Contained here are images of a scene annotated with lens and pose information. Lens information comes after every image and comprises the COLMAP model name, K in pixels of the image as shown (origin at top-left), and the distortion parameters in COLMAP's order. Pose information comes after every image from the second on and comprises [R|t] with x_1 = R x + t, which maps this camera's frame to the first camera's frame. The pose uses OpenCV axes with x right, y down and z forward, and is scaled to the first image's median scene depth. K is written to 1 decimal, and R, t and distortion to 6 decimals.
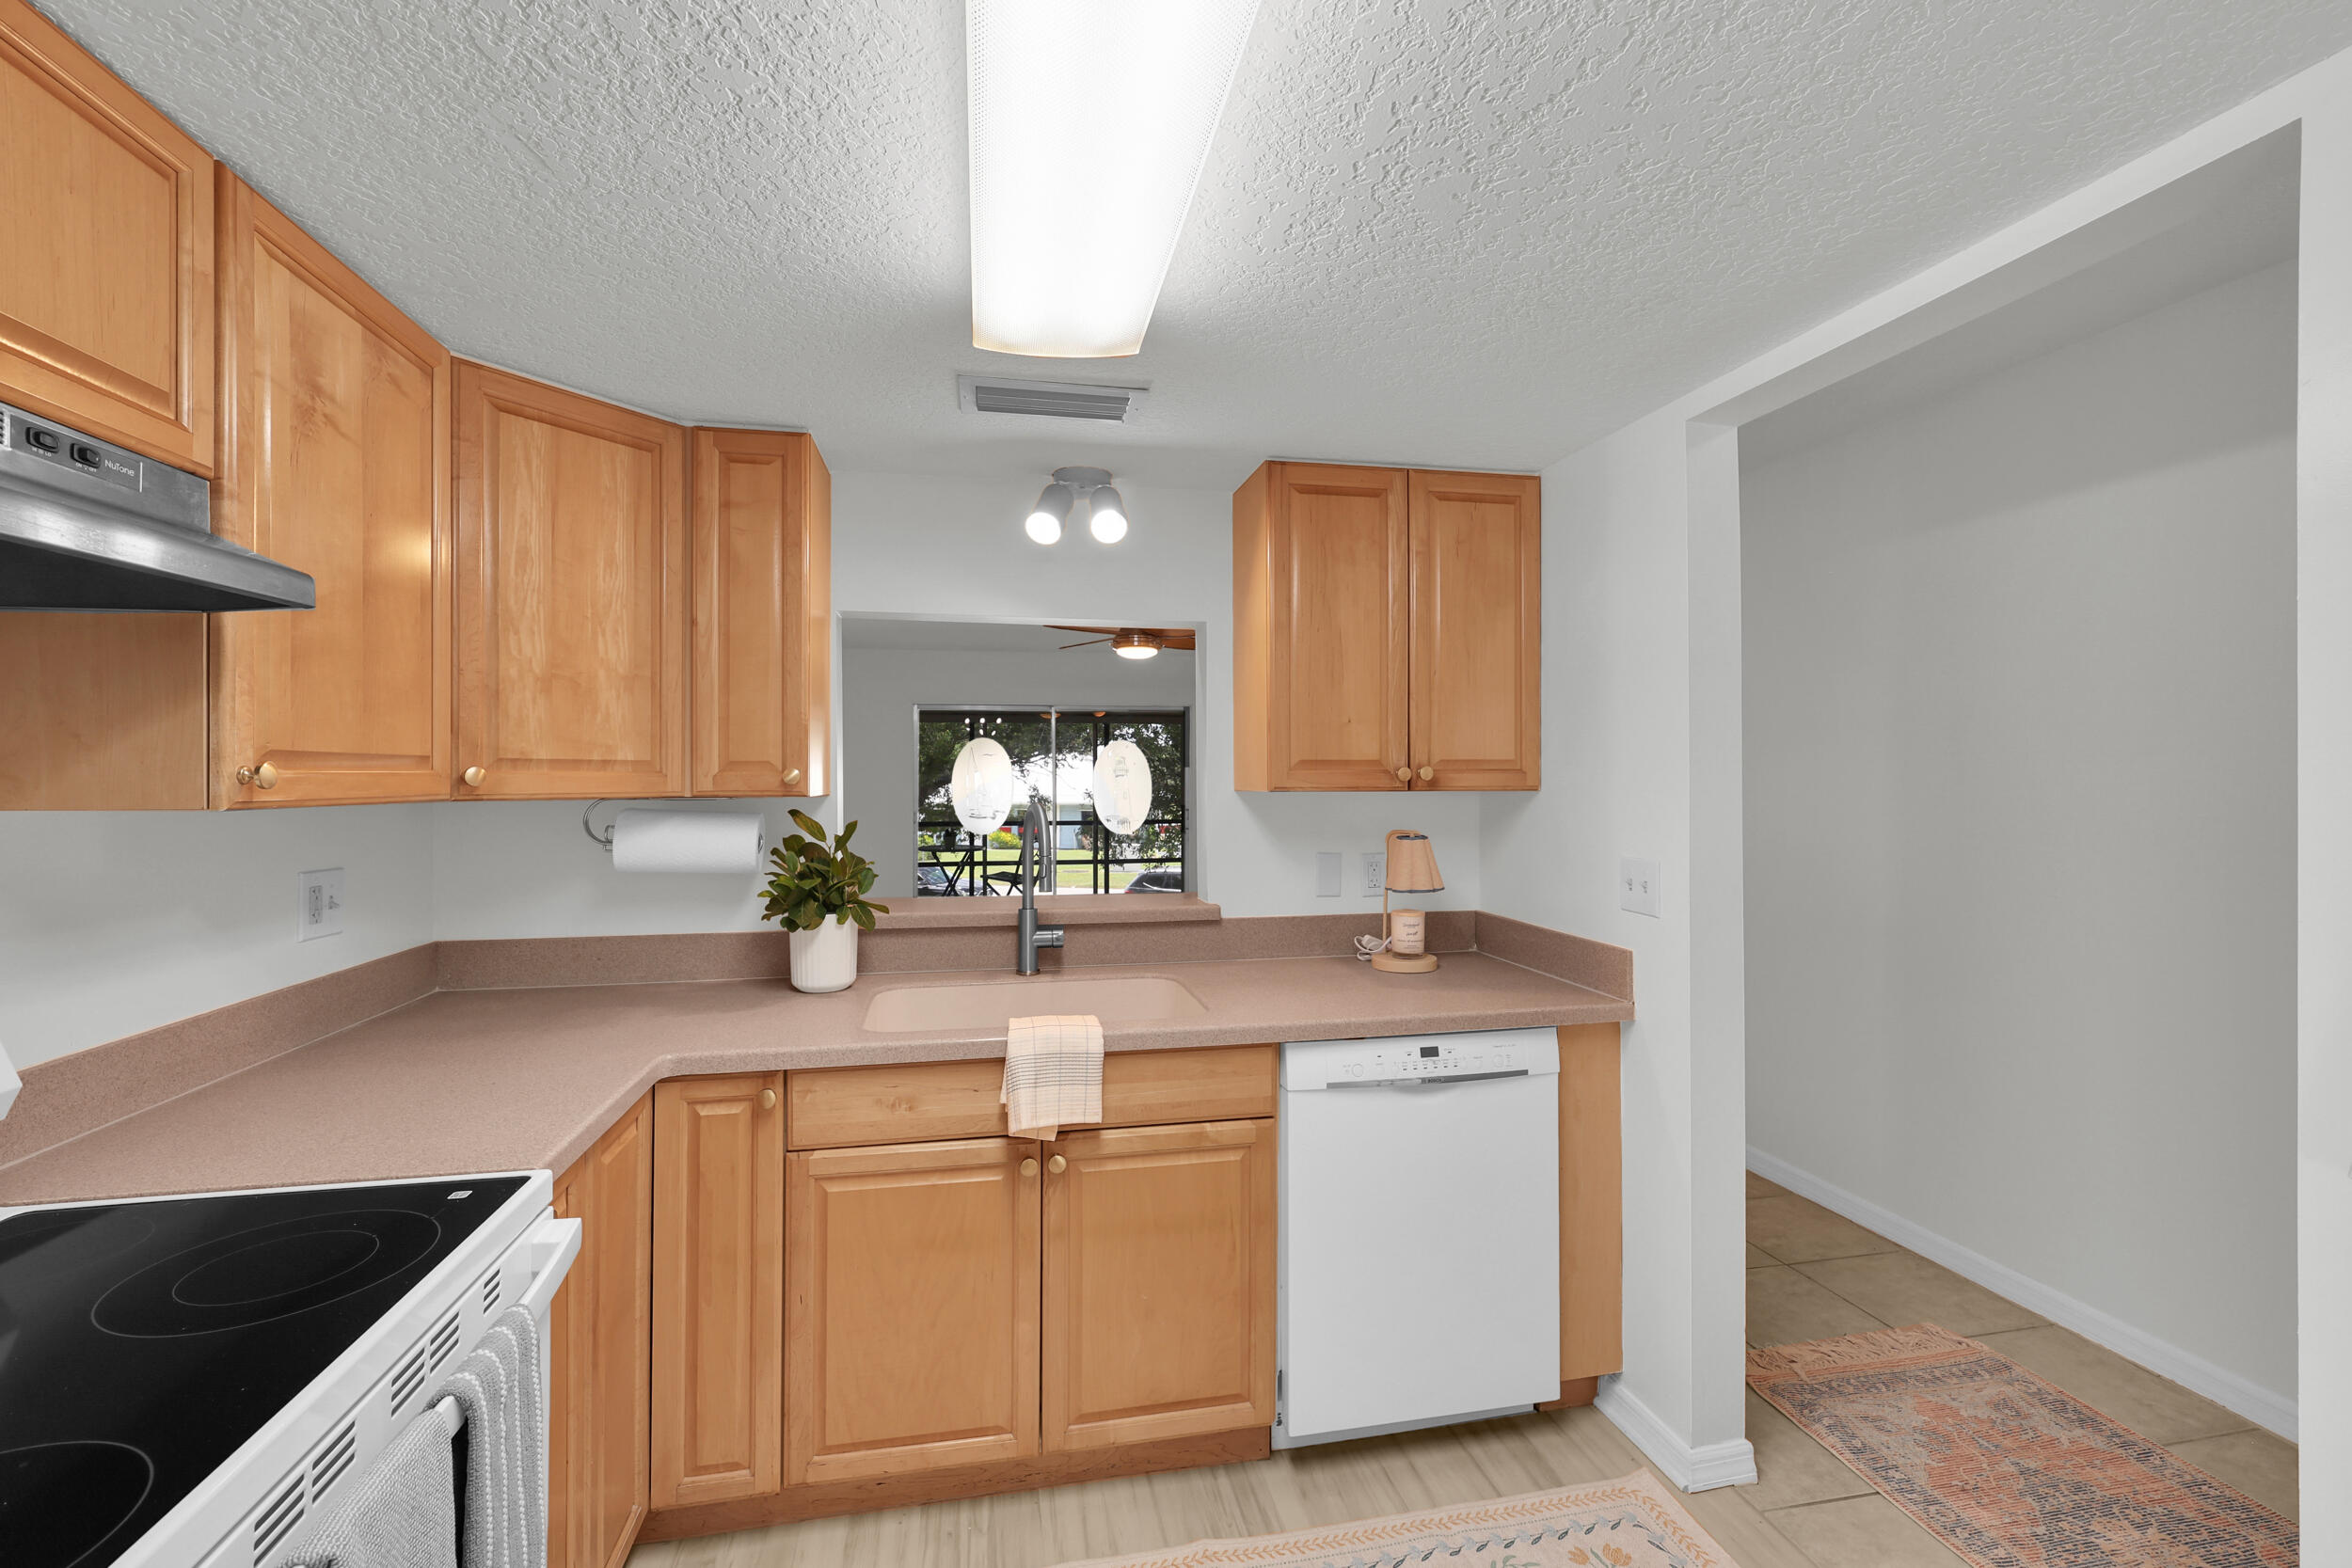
lens RADIAL K [[1044.6, 0, 1174.3], [0, 1044.6, 769.4], [0, 0, 1]] dist [0.001563, -0.000453]
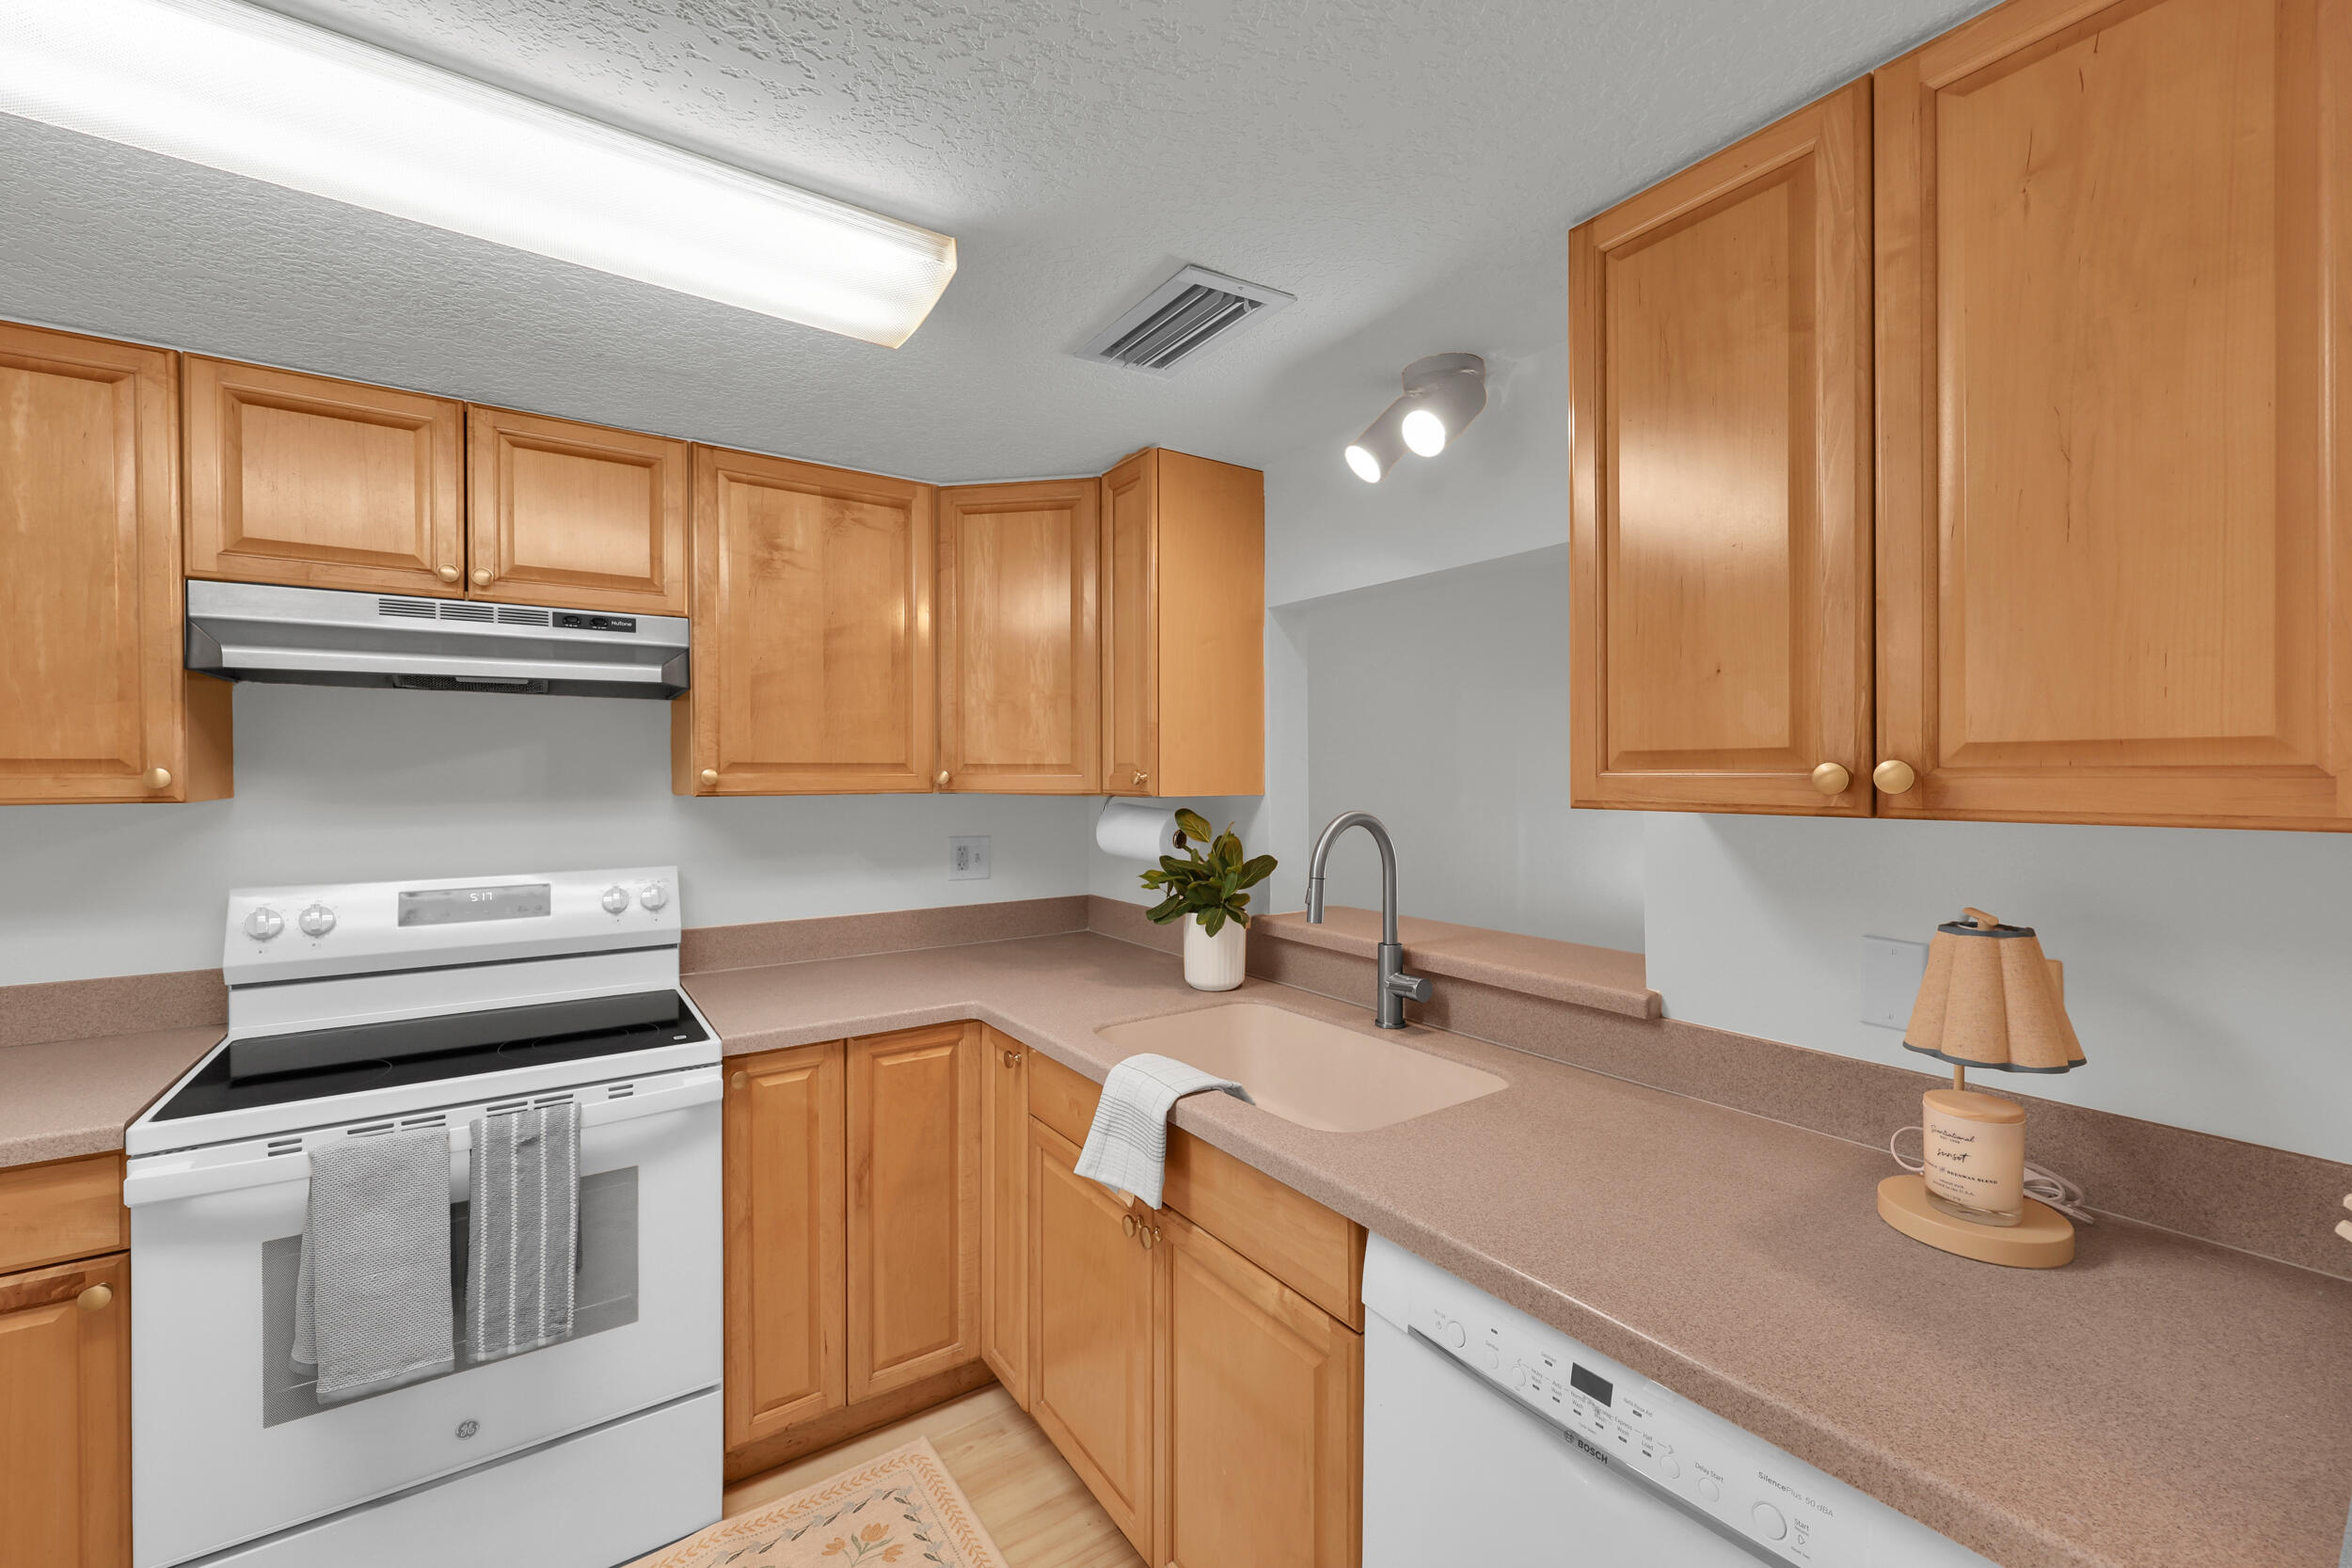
lens RADIAL K [[968.6, 0, 1158.7], [0, 968.6, 775.7], [0, 0, 1]] dist [0.004291, -0.000333]
pose [[0.367915, 0.004814, -0.929847, 0.592219], [0.008618, 0.999926, 0.008587, -0.003379], [0.929820, -0.011173, 0.367846, 0.692655]]
